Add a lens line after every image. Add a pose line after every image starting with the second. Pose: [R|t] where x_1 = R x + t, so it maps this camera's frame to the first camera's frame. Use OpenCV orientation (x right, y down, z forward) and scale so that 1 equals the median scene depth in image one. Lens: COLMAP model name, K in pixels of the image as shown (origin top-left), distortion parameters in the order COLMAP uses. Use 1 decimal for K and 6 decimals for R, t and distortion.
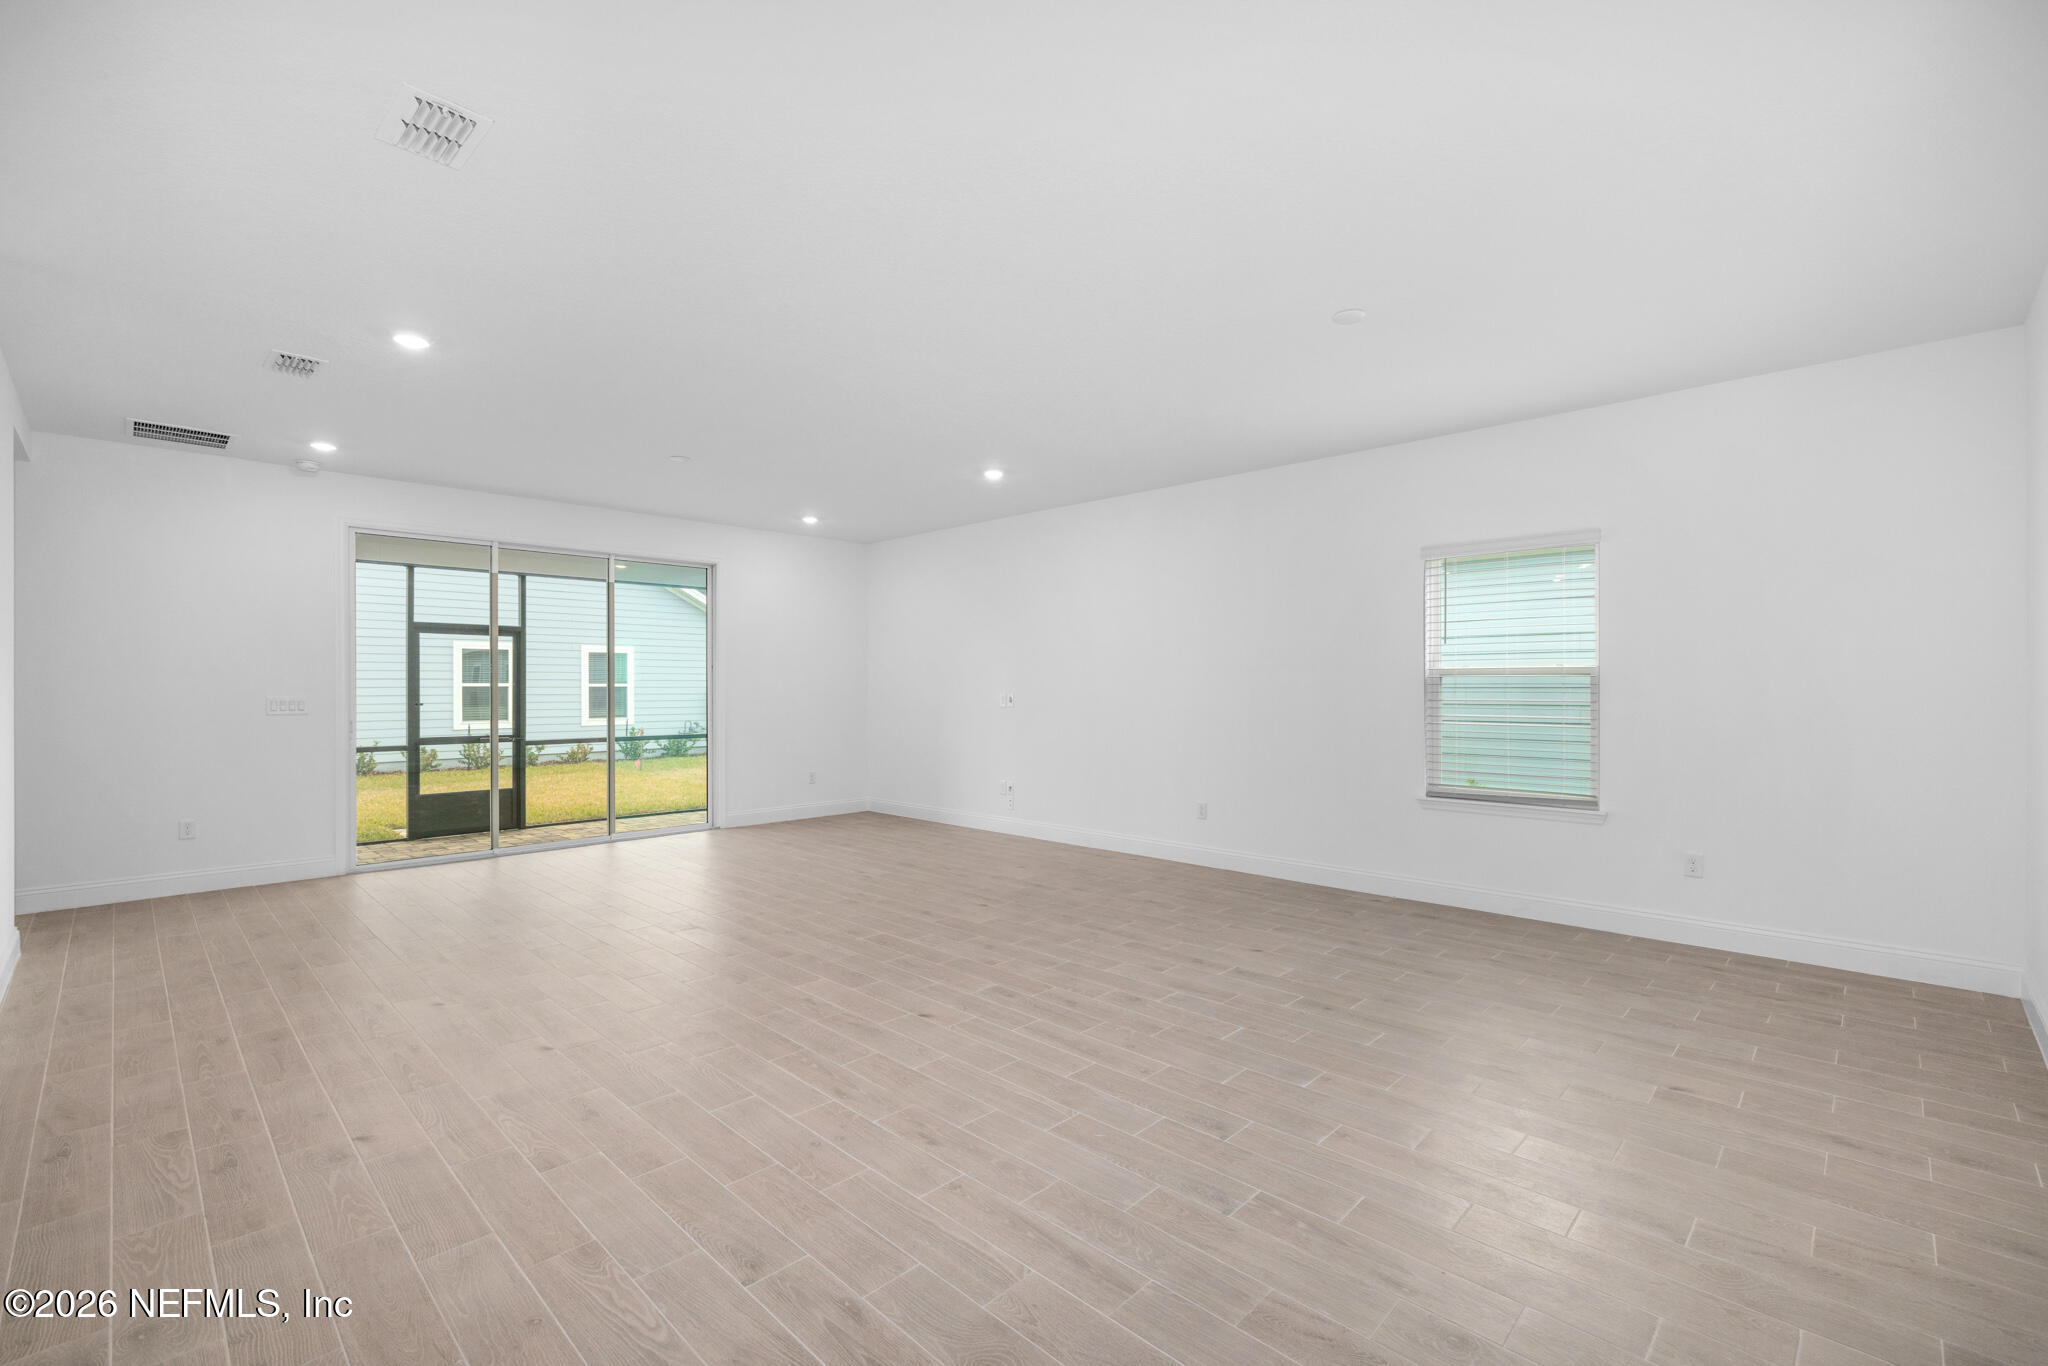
lens RADIAL K [[884.0, 0, 1027.9], [0, 884.0, 676.1], [0, 0, 1]] dist [0.000242, 0.000137]
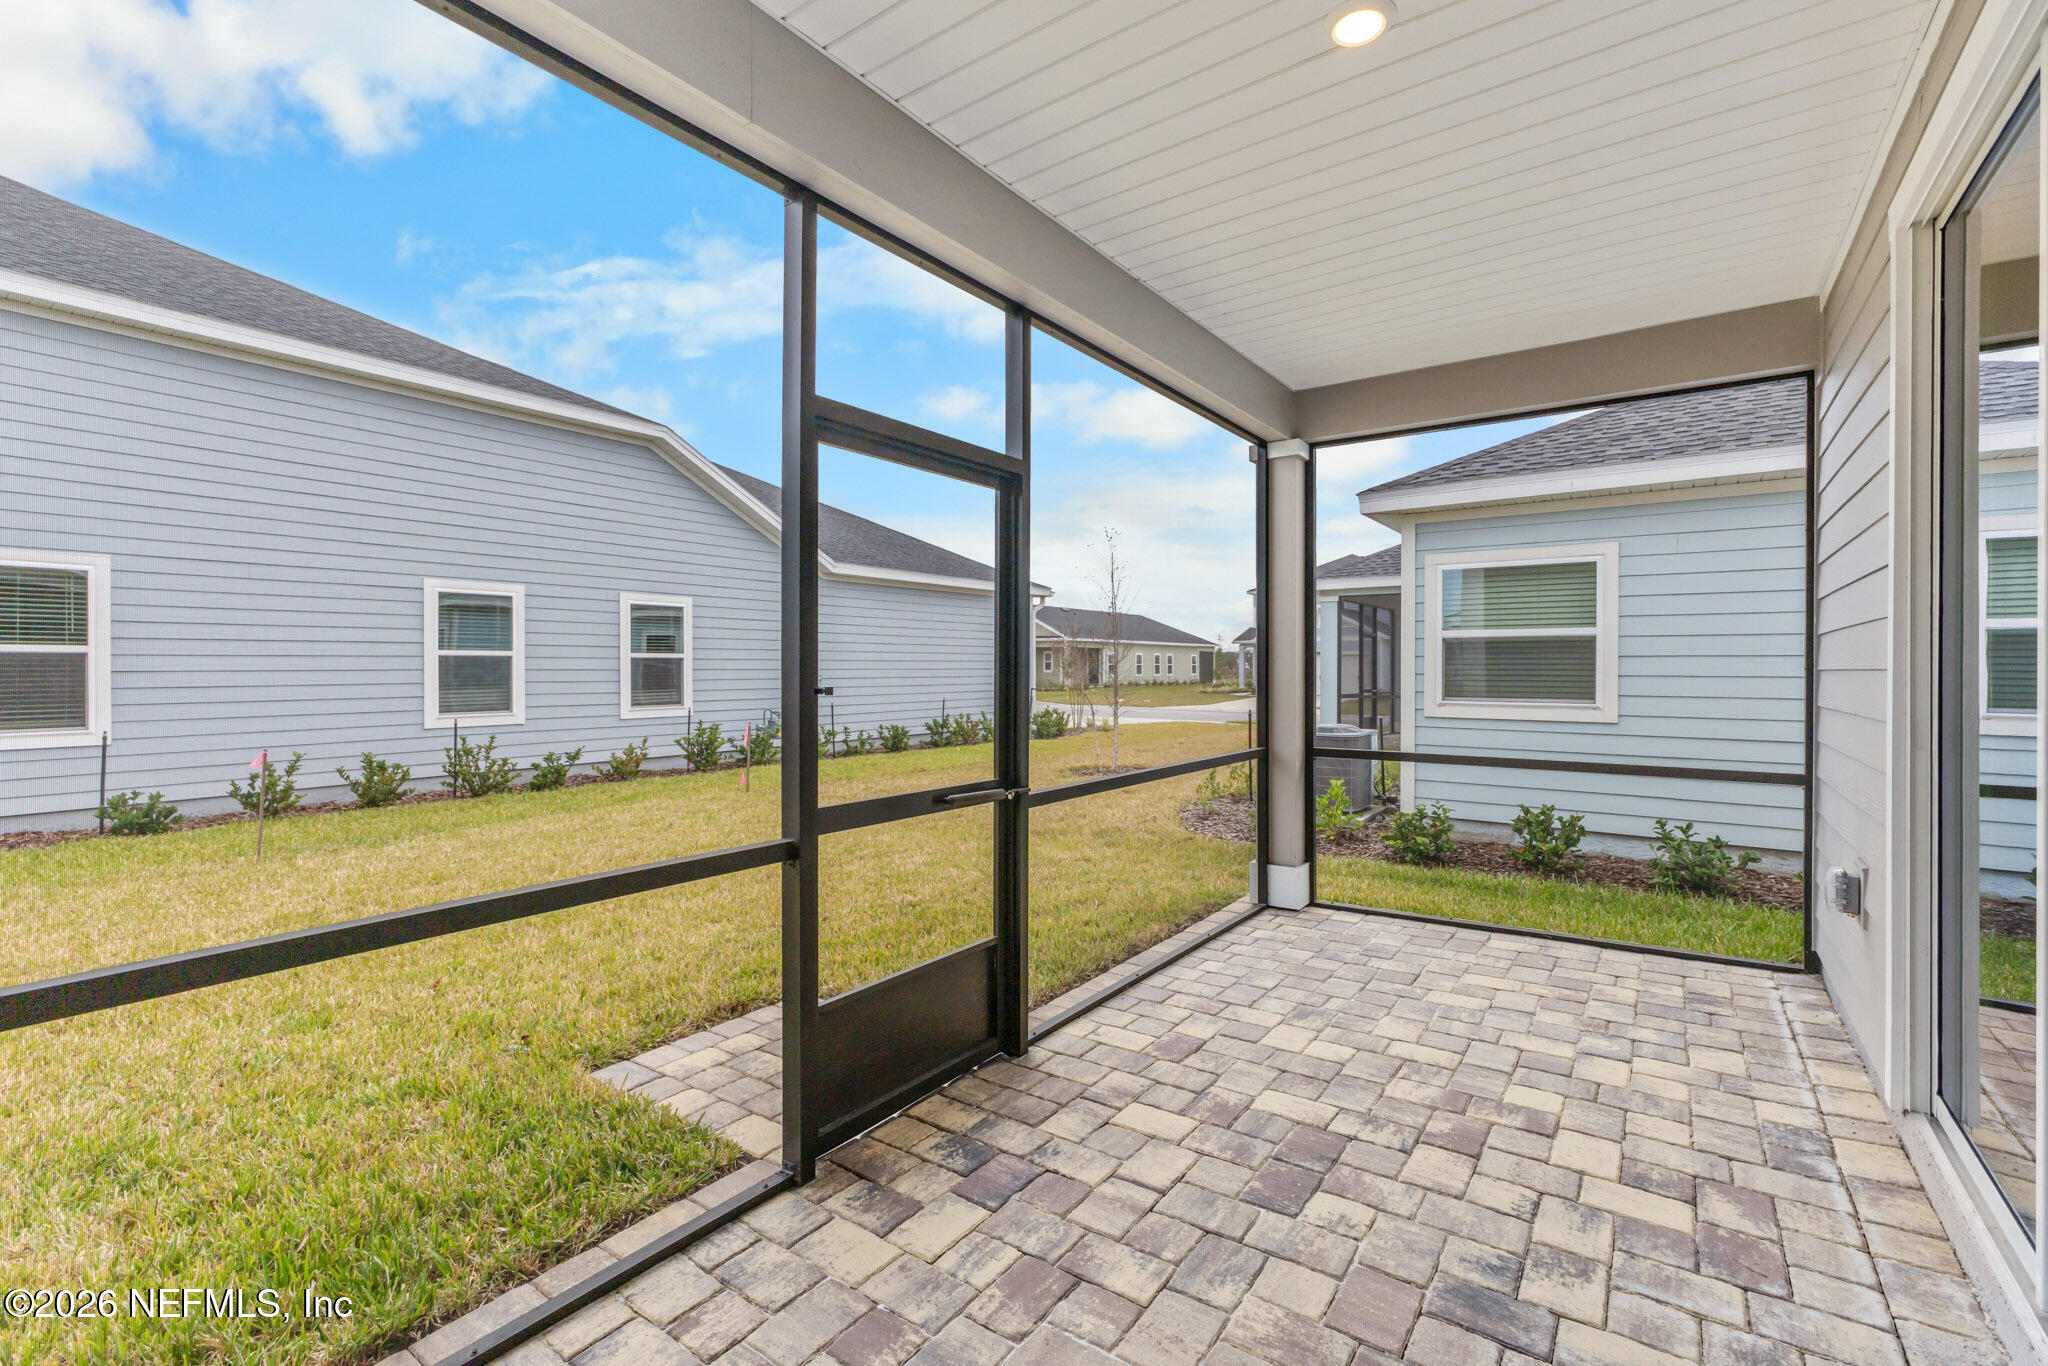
lens RADIAL K [[884.0, 0, 1027.9], [0, 884.0, 676.1], [0, 0, 1]] dist [0.000242, 0.000137]
pose [[0.989948, 0.000304, 0.141433, -0.333444], [-0.003720, 0.999708, 0.023892, 0.009931], [-0.141385, -0.024178, 0.989659, 0.355264]]
